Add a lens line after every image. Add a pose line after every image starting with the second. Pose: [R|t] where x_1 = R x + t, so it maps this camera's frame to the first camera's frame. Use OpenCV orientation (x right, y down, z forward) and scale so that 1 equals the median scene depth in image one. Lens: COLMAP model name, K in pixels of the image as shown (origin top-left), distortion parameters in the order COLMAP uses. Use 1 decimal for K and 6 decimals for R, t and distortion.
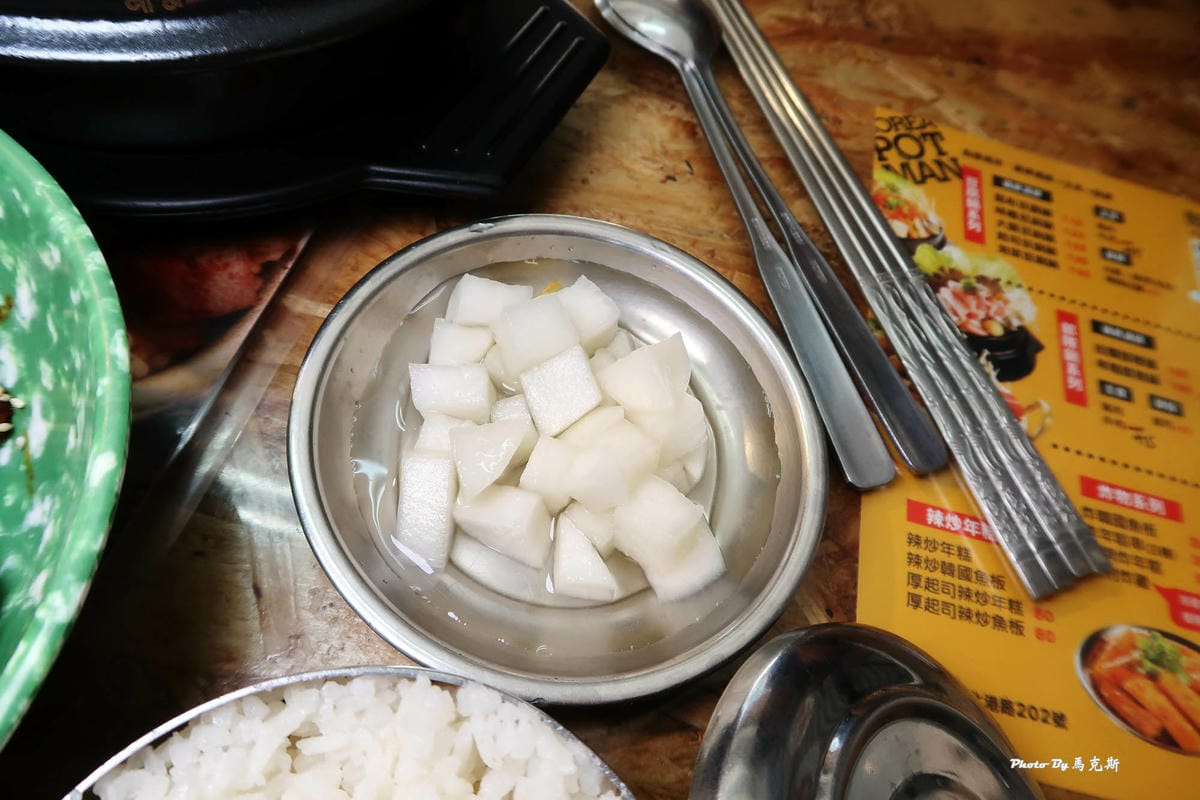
lens RADIAL K [[744.1, 0, 600.0], [0, 744.1, 400.0], [0, 0, 1]] dist [-0.011729, 0.004181]
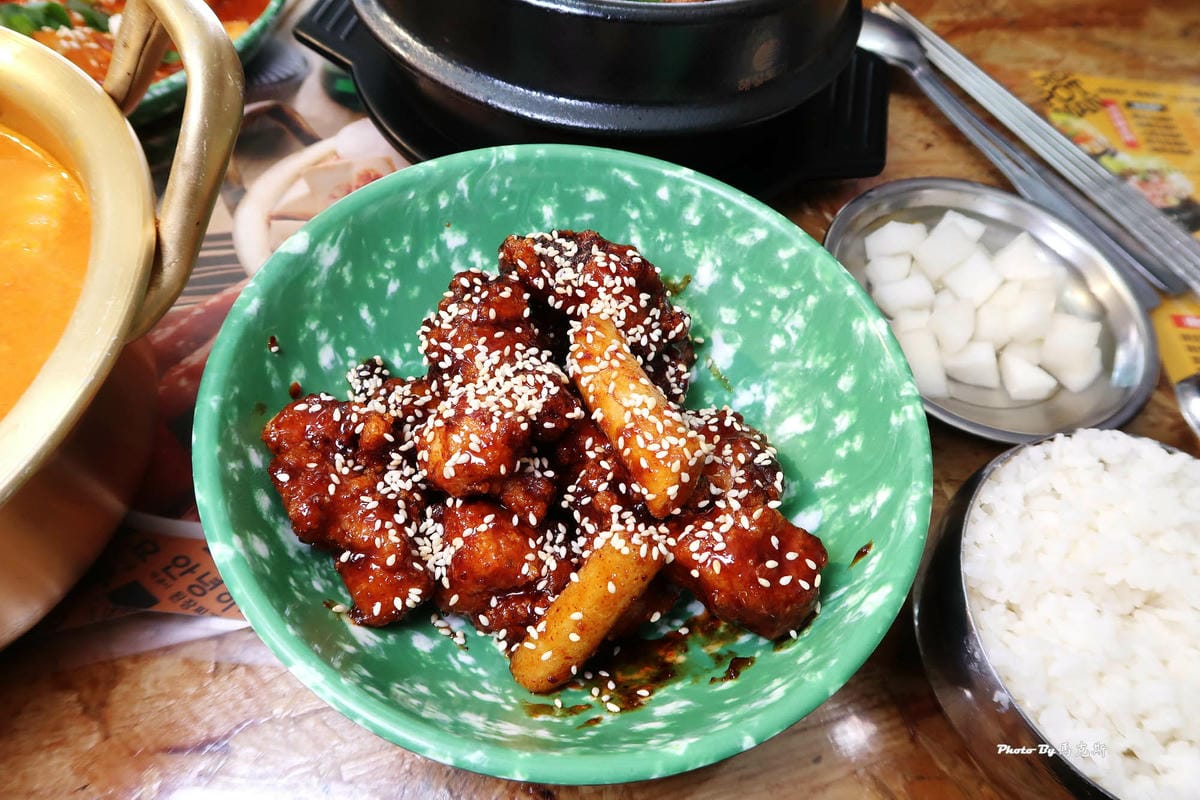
lens RADIAL K [[744.1, 0, 600.0], [0, 744.1, 400.0], [0, 0, 1]] dist [-0.011729, 0.004181]
pose [[0.976512, -0.211594, 0.040643, -0.699403], [0.212634, 0.976857, -0.023185, 0.078314], [-0.034796, 0.031283, 0.998905, -0.389634]]
